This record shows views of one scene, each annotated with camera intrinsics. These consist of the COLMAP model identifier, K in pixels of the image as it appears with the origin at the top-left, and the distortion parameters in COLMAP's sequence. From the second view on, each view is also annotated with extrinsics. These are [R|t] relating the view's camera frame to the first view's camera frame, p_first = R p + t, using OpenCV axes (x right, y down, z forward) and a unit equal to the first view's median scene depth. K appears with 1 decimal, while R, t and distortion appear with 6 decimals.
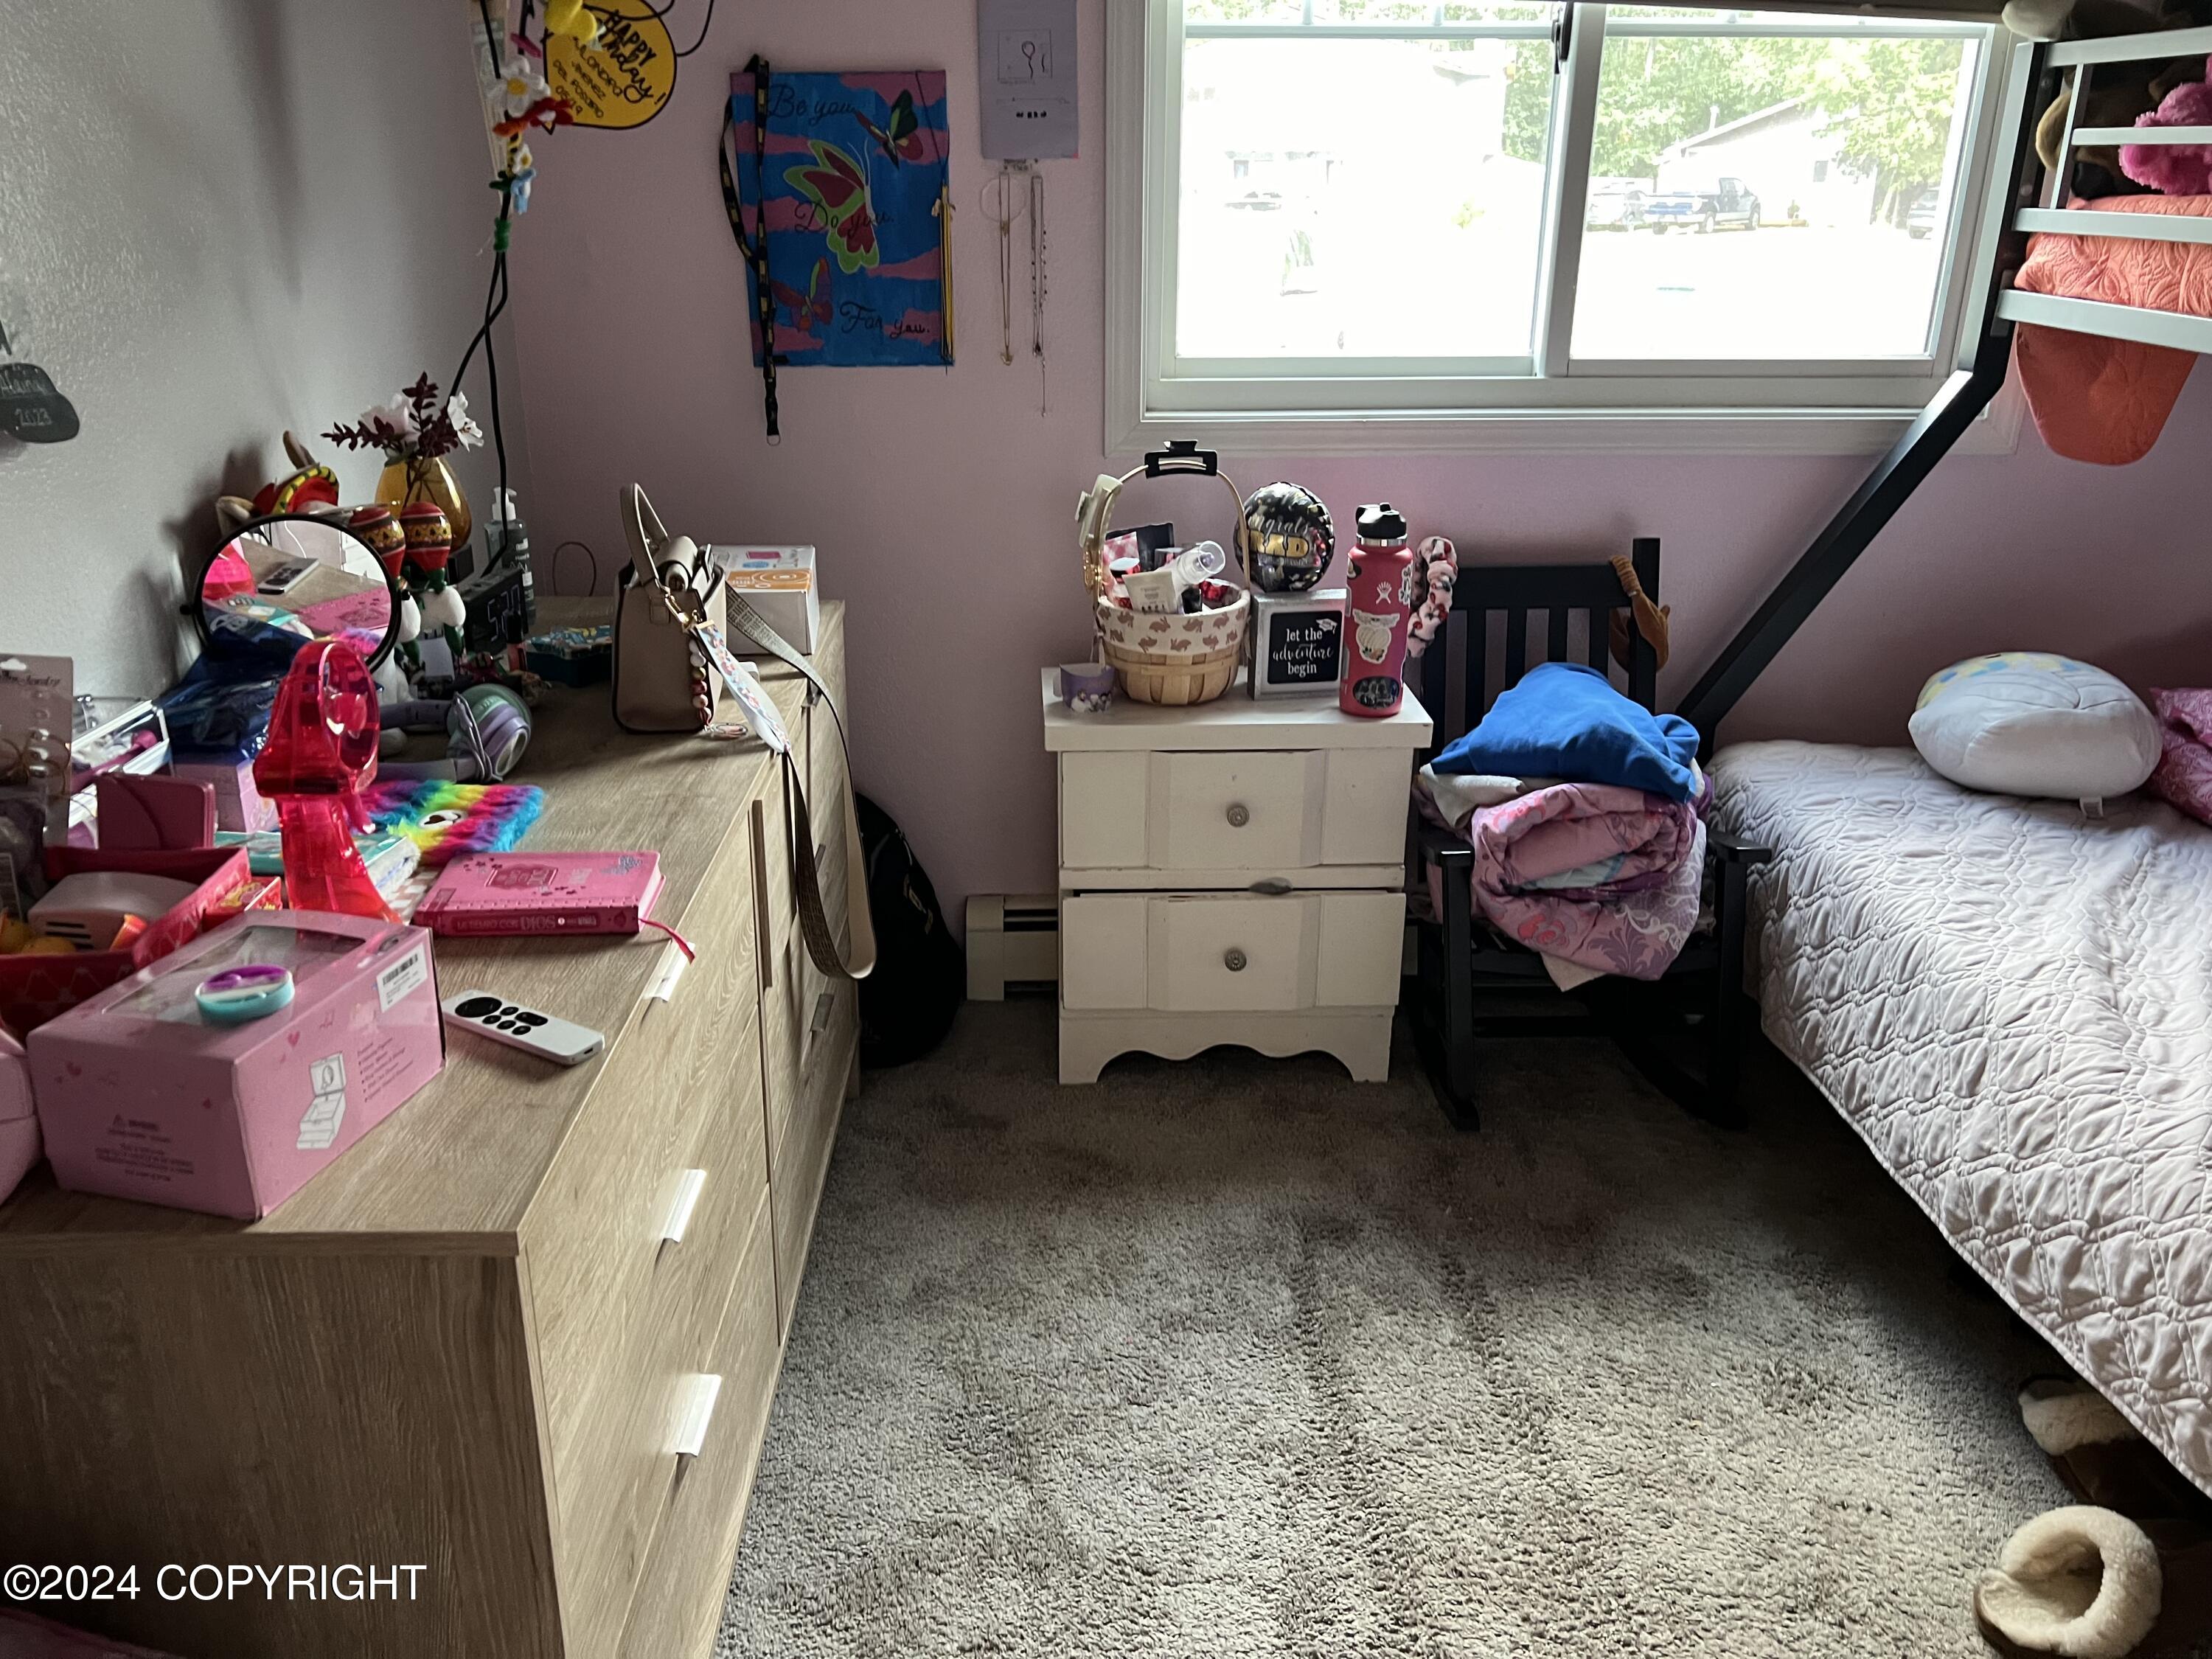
lens RADIAL K [[1662.5, 0, 1105.4], [0, 1662.5, 803.4], [0, 0, 1]] dist [0.049668, -0.059012]
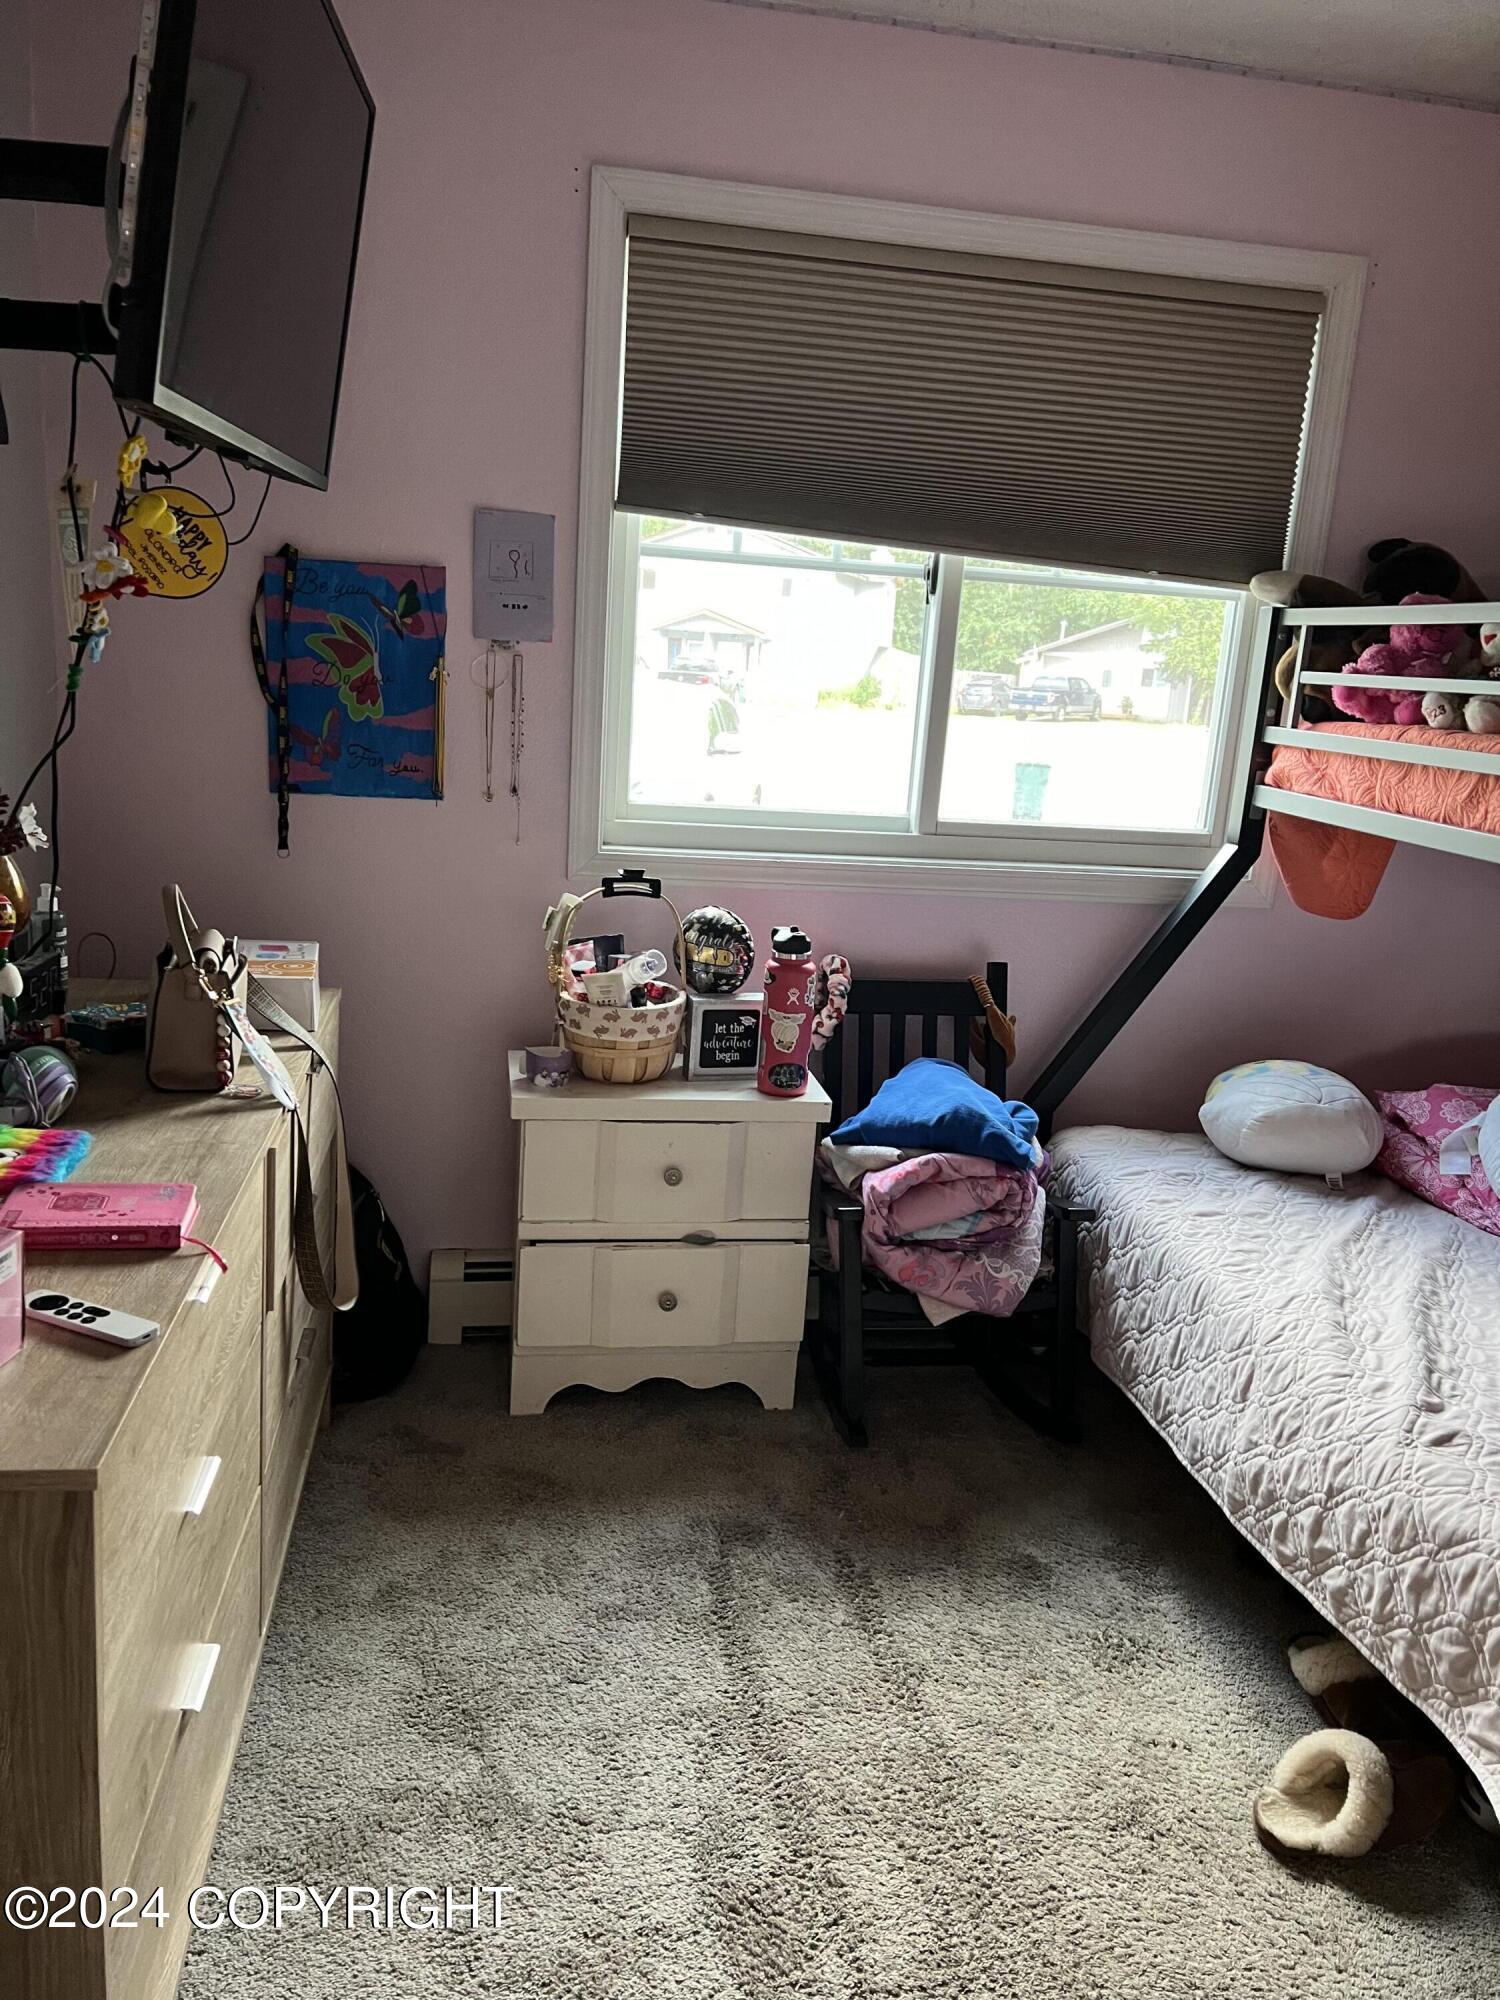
lens RADIAL K [[1503.1, 0, 769.6], [0, 1503.1, 1001.8], [0, 0, 1]] dist [0.049668, -0.059012]
pose [[0.988514, 0.030216, 0.148081, -0.016759], [-0.010976, 0.991576, -0.129060, 0.023778], [-0.150733, 0.125952, 0.980518, -0.099922]]
